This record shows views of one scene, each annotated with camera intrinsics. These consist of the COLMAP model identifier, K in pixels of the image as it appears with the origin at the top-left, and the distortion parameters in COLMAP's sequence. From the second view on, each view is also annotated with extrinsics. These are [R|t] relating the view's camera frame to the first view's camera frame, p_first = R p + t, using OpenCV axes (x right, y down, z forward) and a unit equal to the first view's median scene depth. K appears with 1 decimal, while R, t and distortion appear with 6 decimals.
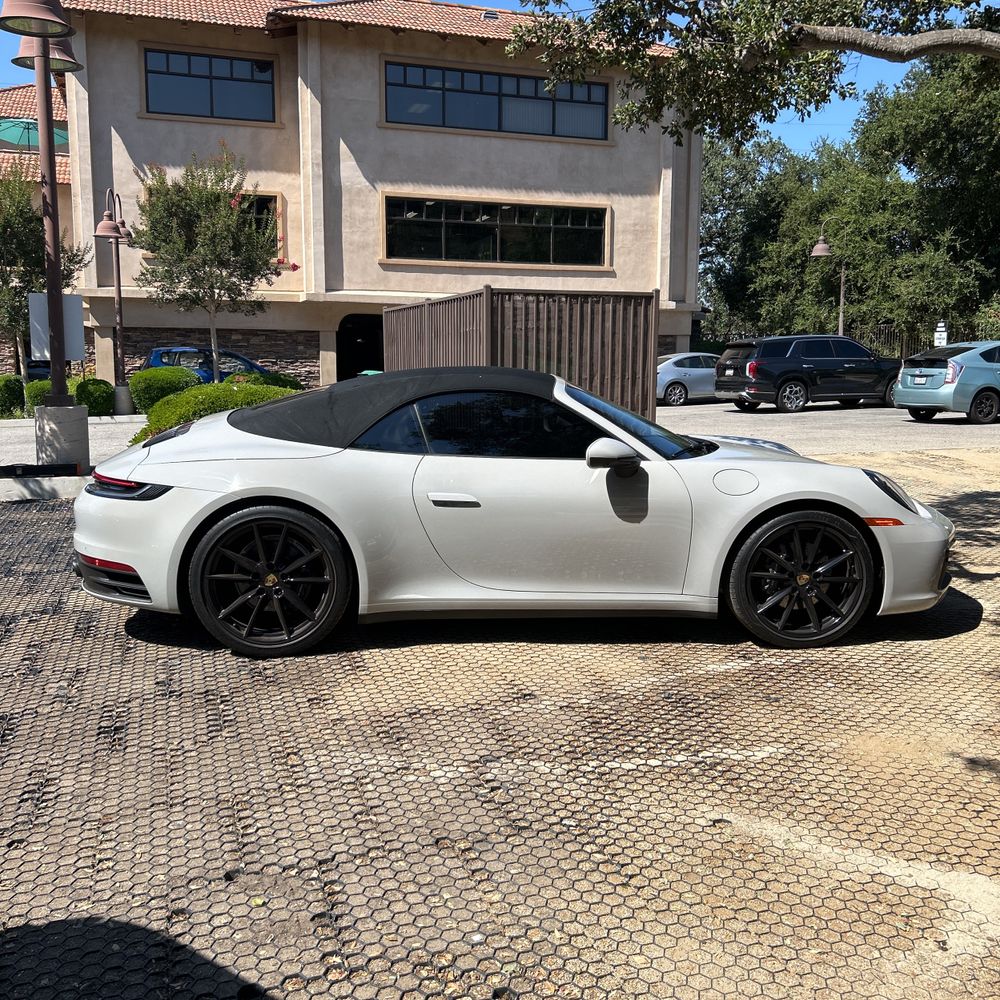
lens RADIAL K [[980.6, 0, 500.0], [0, 980.6, 500.0], [0, 0, 1]] dist [-0.005090, -0.015381]
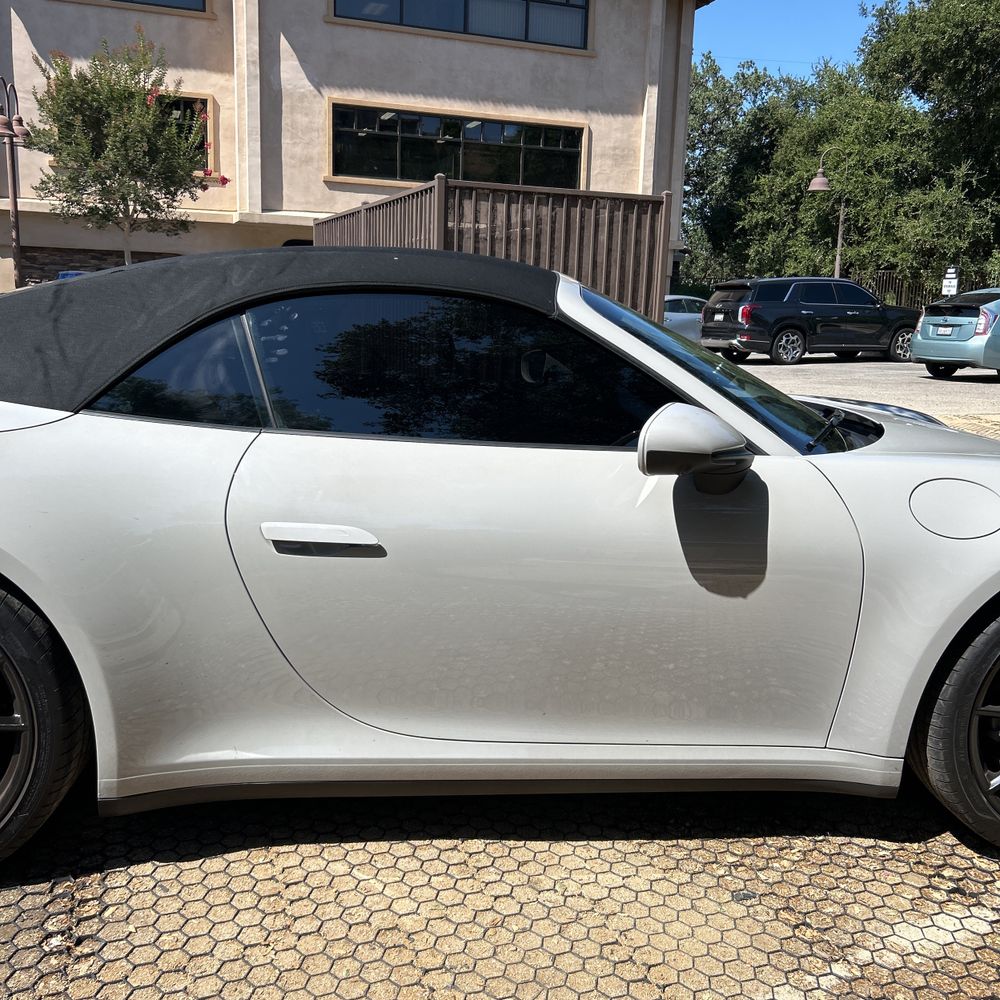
lens RADIAL K [[994.6, 0, 500.0], [0, 994.6, 500.0], [0, 0, 1]] dist [-0.000250, 0.000401]
pose [[0.998922, 0.019962, 0.041908, 0.001995], [-0.022131, 0.998405, 0.051946, -0.006927], [-0.040804, -0.052817, 0.997770, 0.093328]]
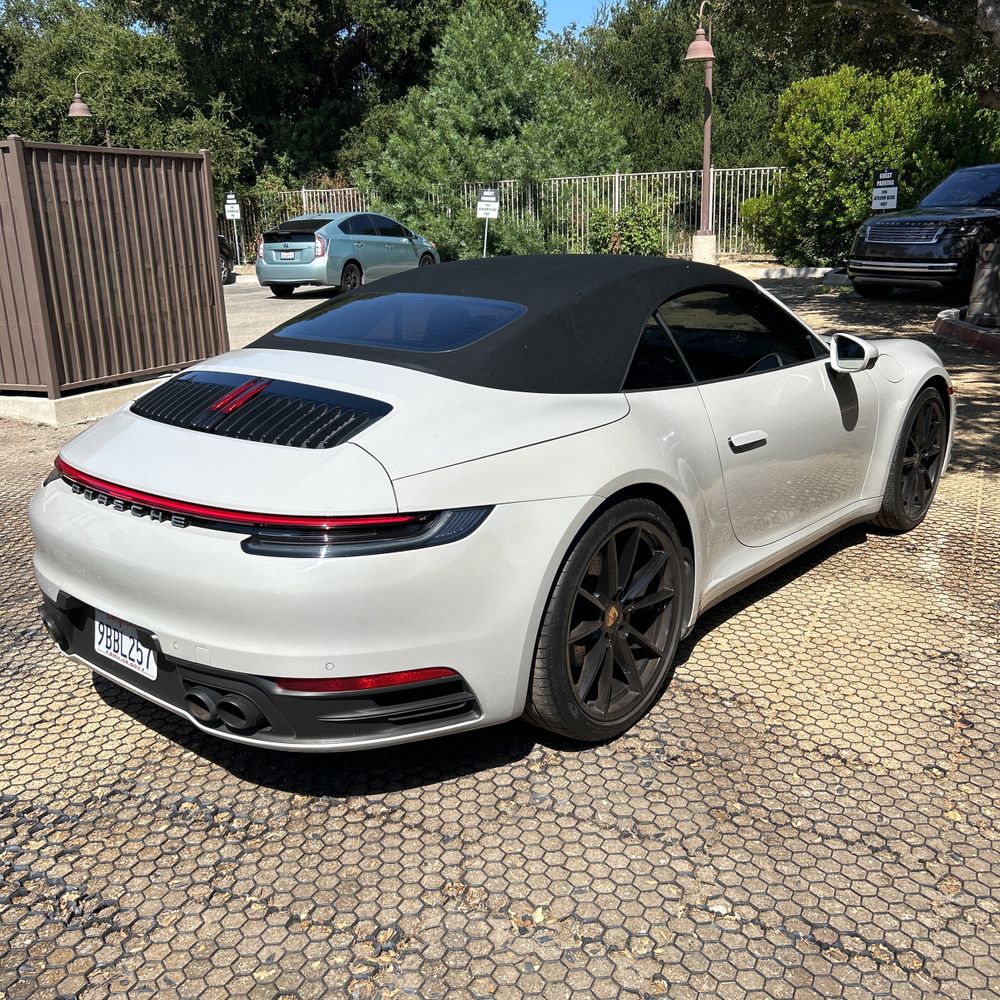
lens RADIAL K [[994.6, 0, 500.0], [0, 994.6, 500.0], [0, 0, 1]] dist [-0.000250, 0.000401]
pose [[0.689744, -0.212622, 0.692131, -0.118376], [0.128882, 0.976699, 0.171603, -0.018425], [-0.712490, -0.029159, 0.701076, 0.100195]]
